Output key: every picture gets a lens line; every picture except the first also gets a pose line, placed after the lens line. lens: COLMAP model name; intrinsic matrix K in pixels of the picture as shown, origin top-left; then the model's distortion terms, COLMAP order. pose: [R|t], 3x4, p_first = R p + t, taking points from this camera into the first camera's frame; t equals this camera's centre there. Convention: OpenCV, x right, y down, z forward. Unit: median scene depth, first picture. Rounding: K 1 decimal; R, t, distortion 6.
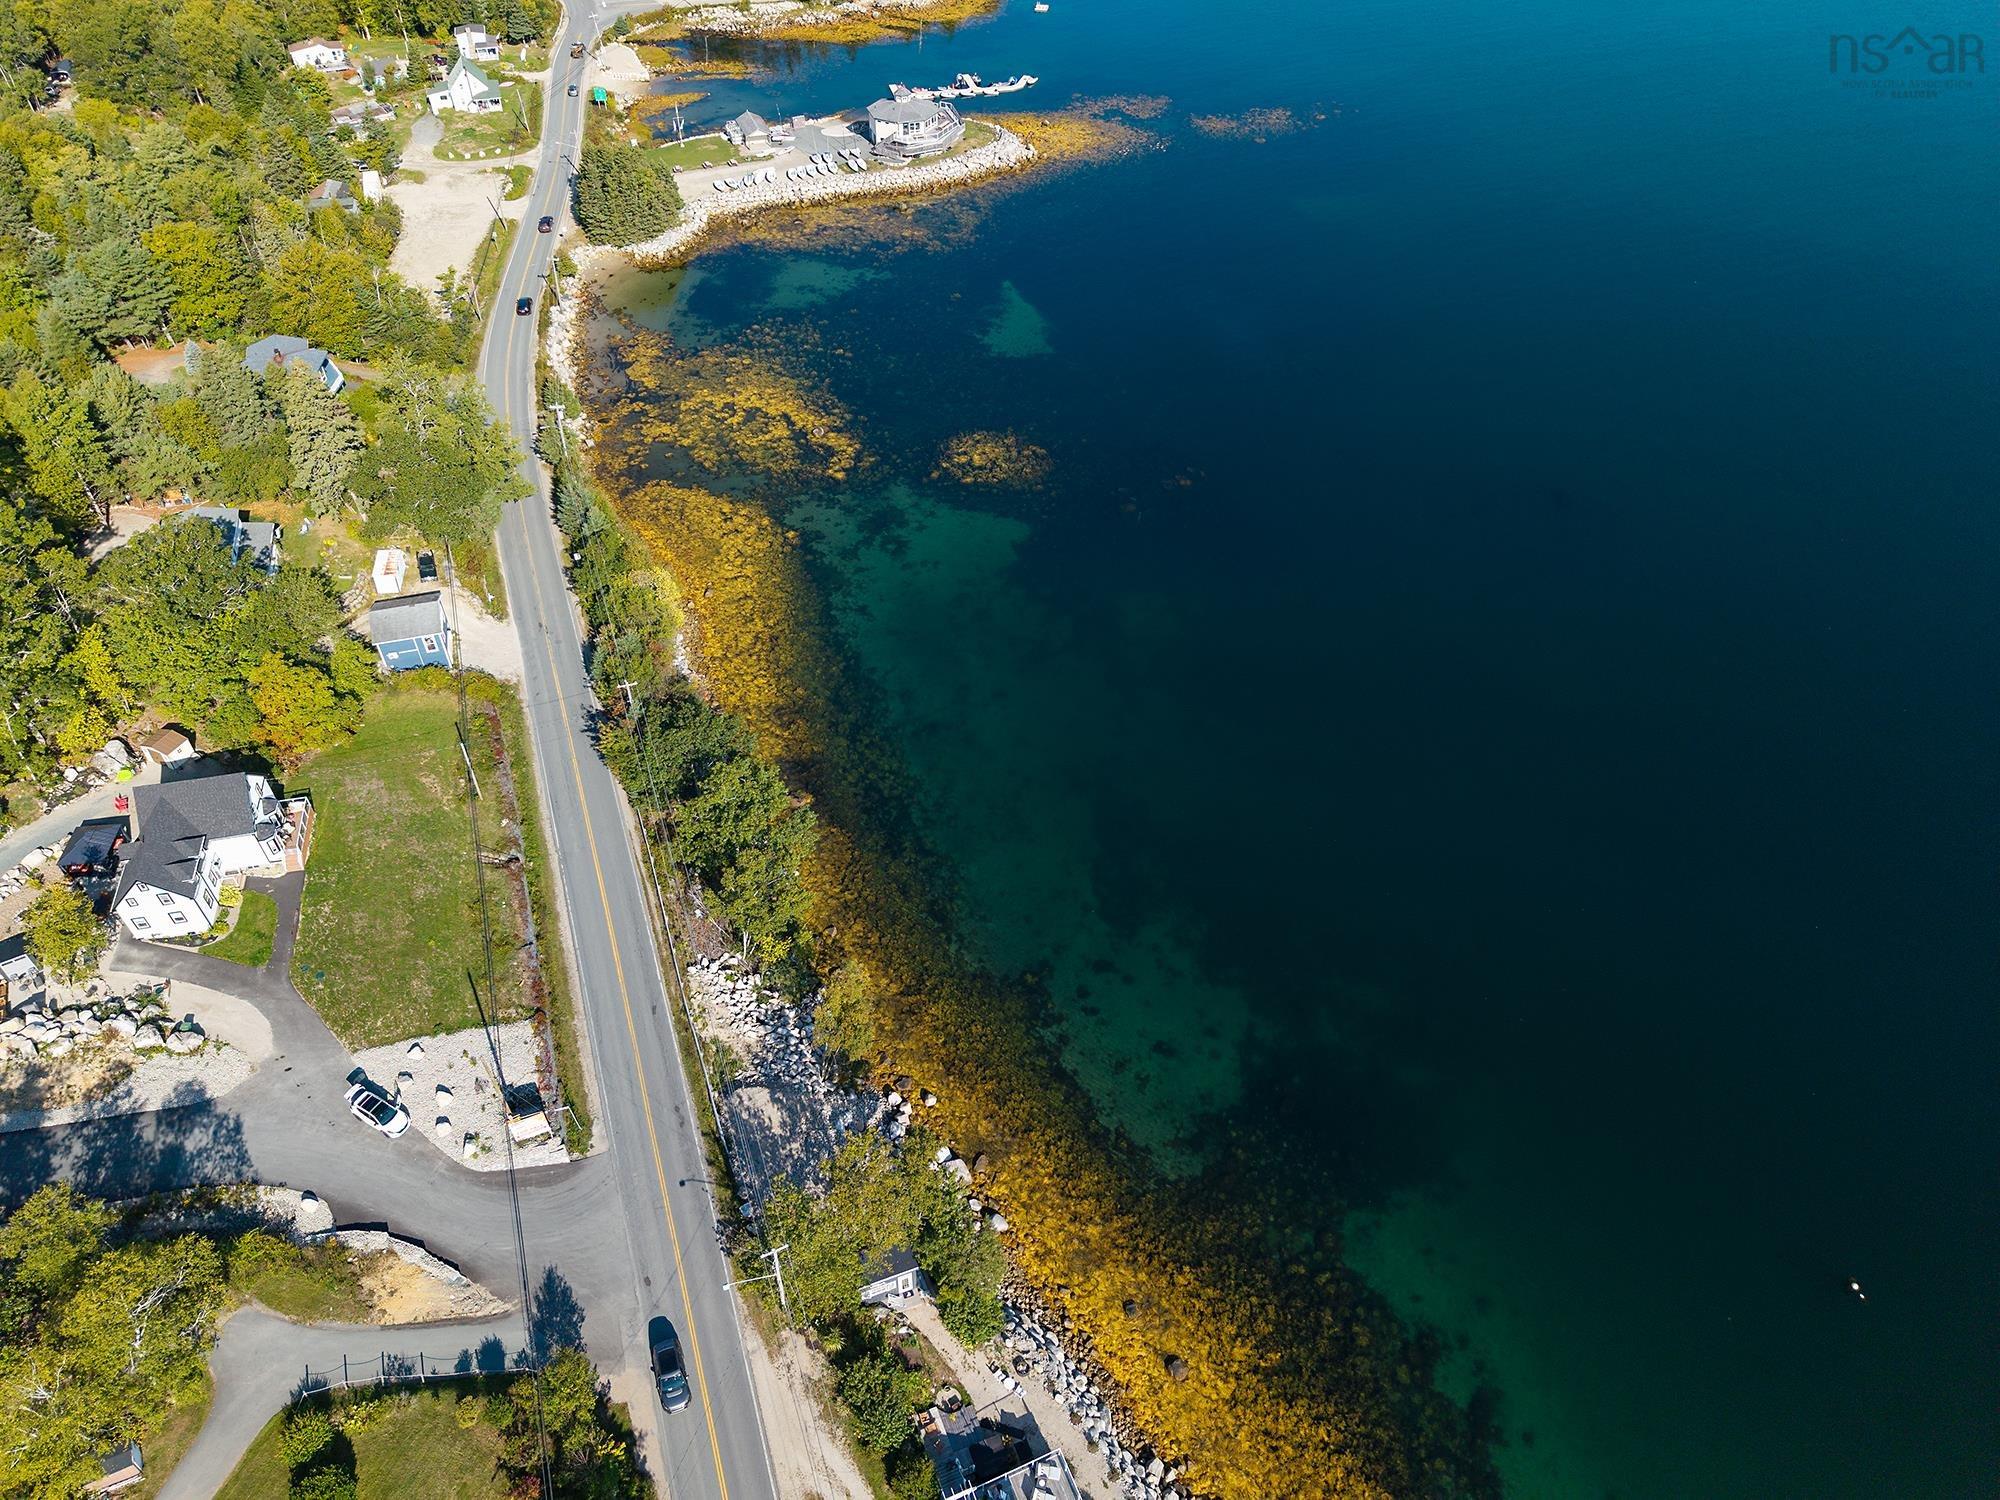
lens RADIAL K [[1334.4, 0, 1000.2], [0, 1334.4, 759.5], [0, 0, 1]] dist [0.040097, -0.046997]
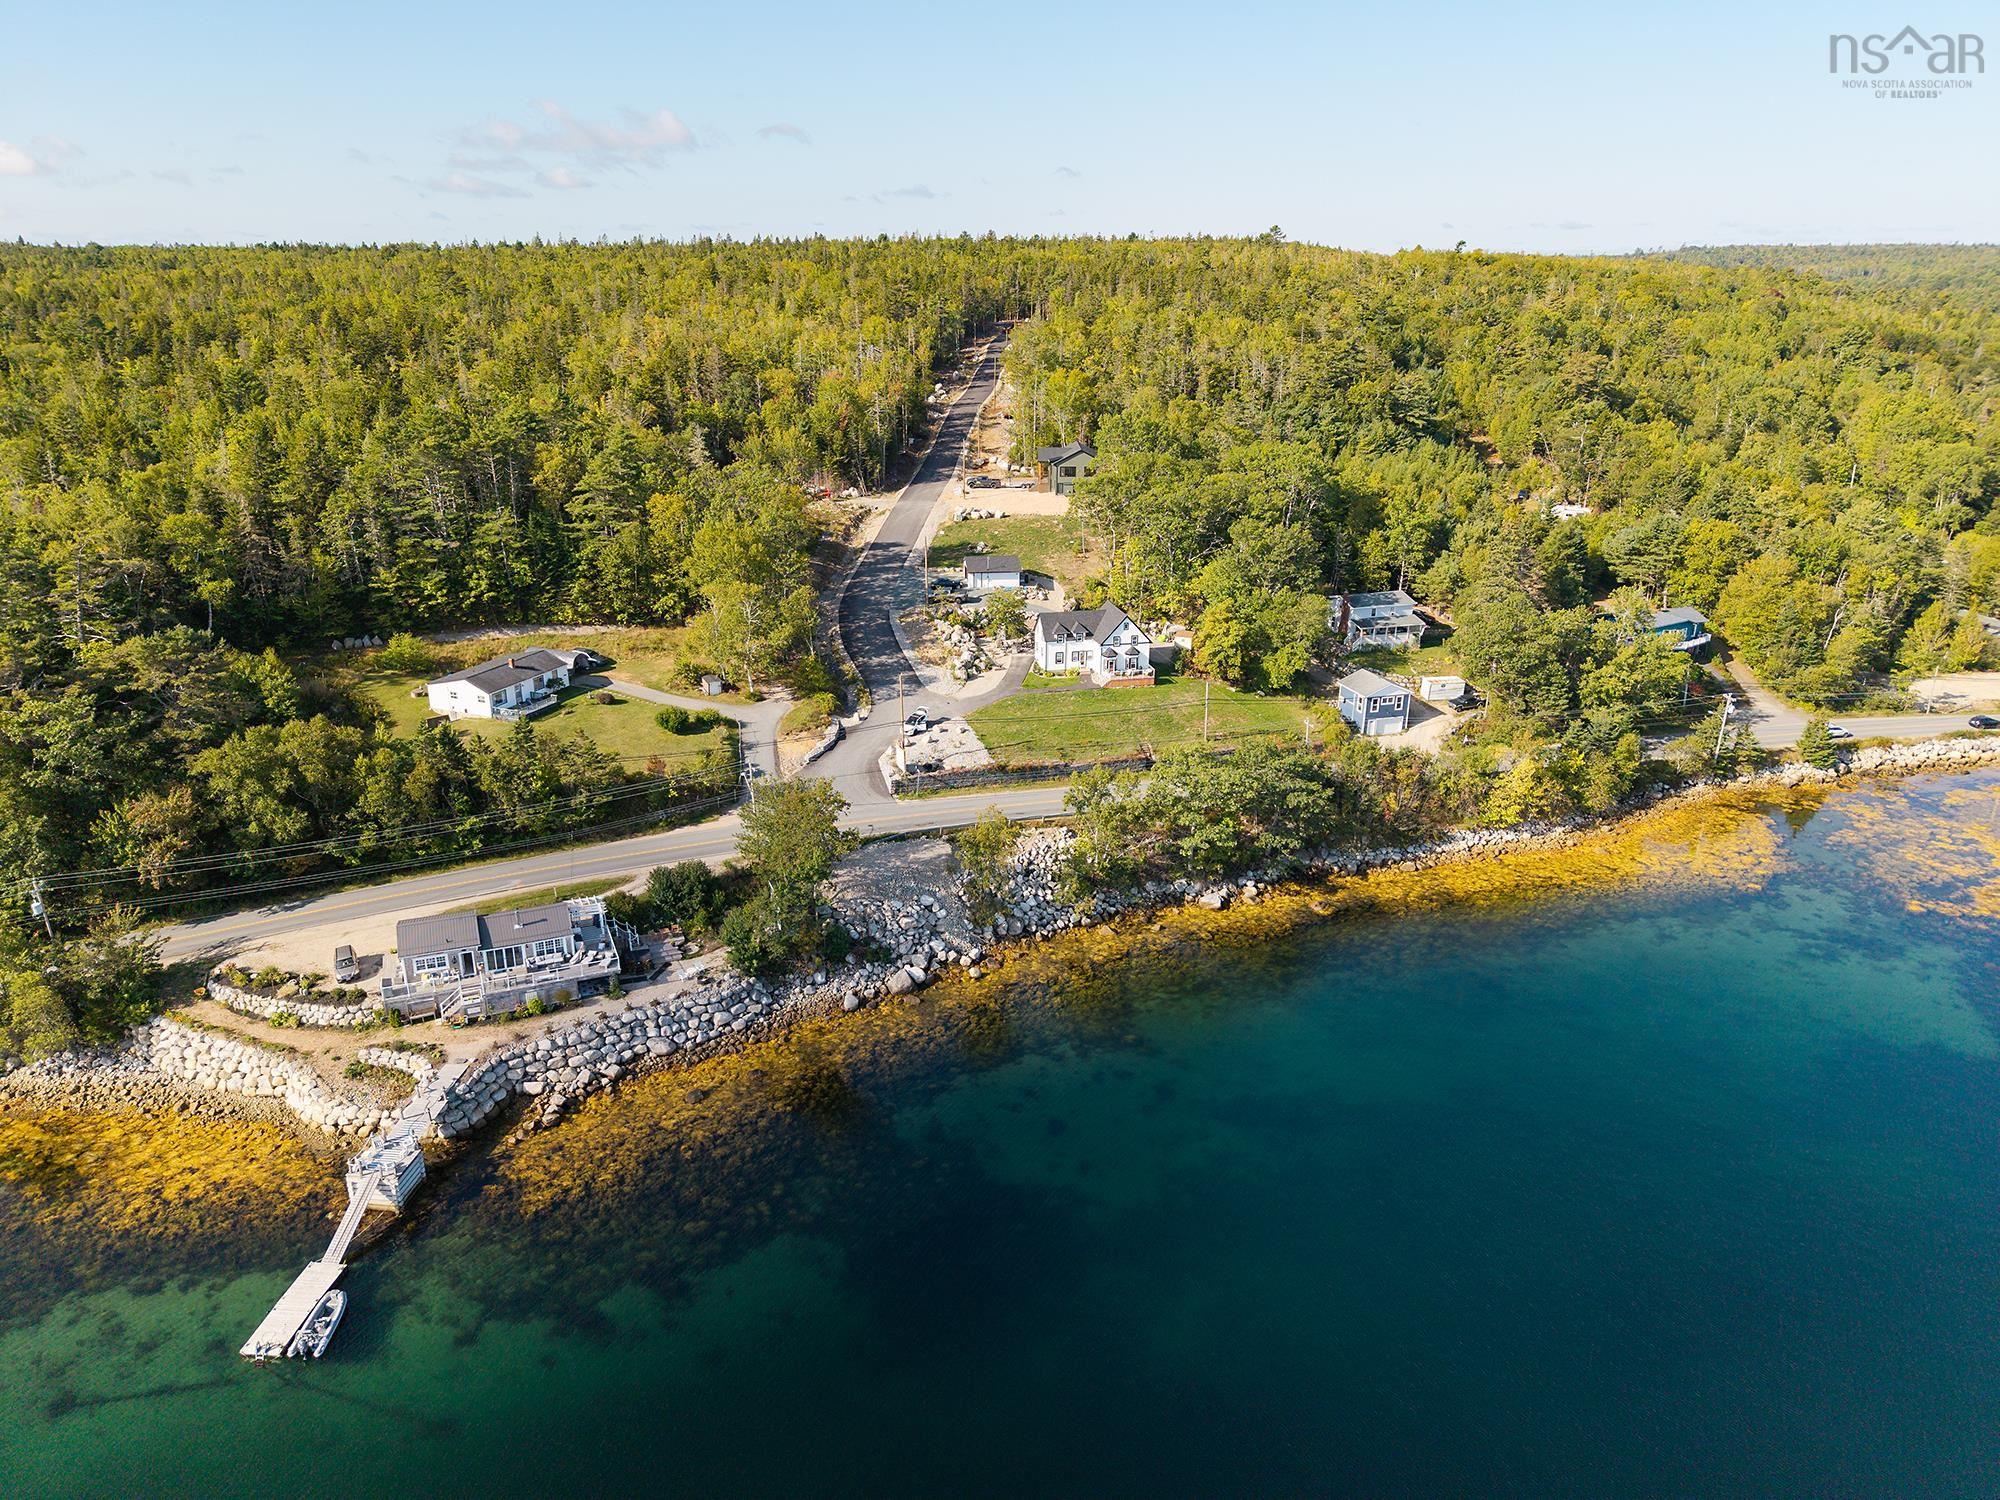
lens RADIAL K [[1334.4, 0, 1000.2], [0, 1334.4, 759.5], [0, 0, 1]] dist [0.040097, -0.046997]
pose [[-0.000720, 0.327258, -0.944935, 0.814817], [-0.703841, 0.671076, 0.232948, -0.115728], [0.710357, 0.665252, 0.229854, 0.574042]]
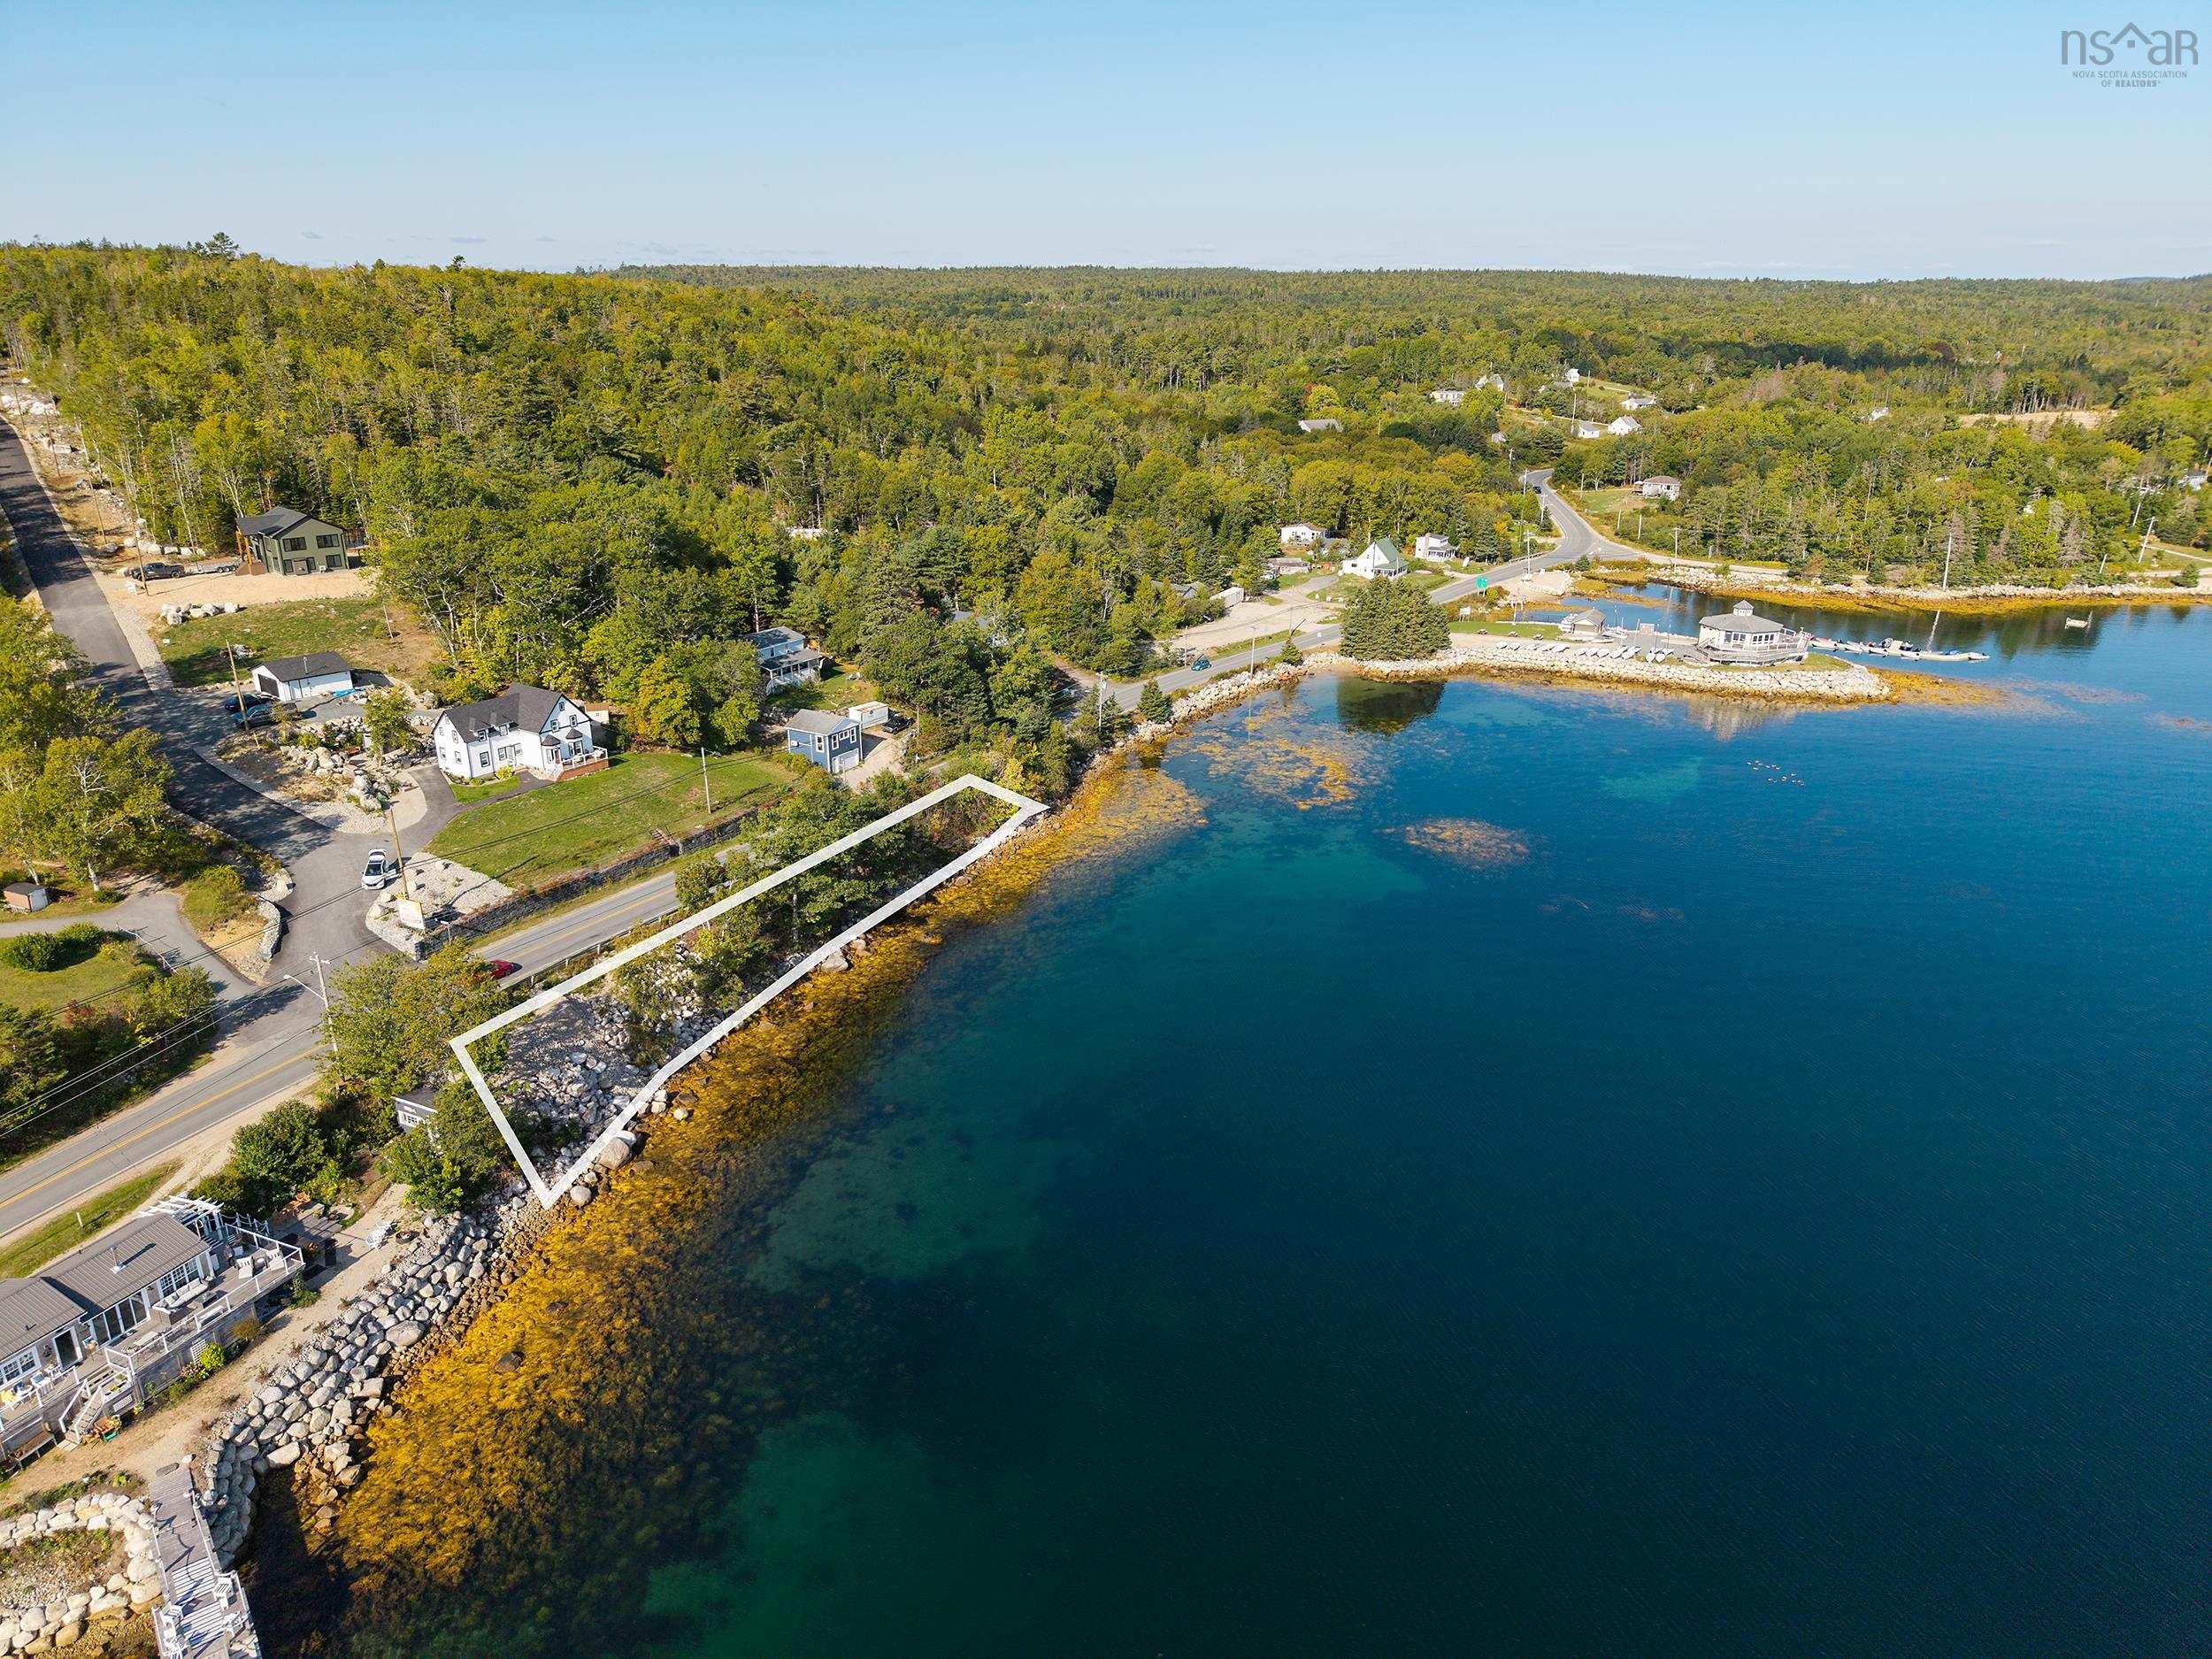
lens RADIAL K [[1479.1, 0, 1105.7], [0, 1479.1, 838.9], [0, 0, 1]] dist [0.020878, -0.017209]
pose [[0.685654, 0.239552, -0.687382, 0.723964], [-0.507758, 0.834028, -0.215823, 0.148688], [0.521595, 0.497003, 0.693489, 0.301731]]
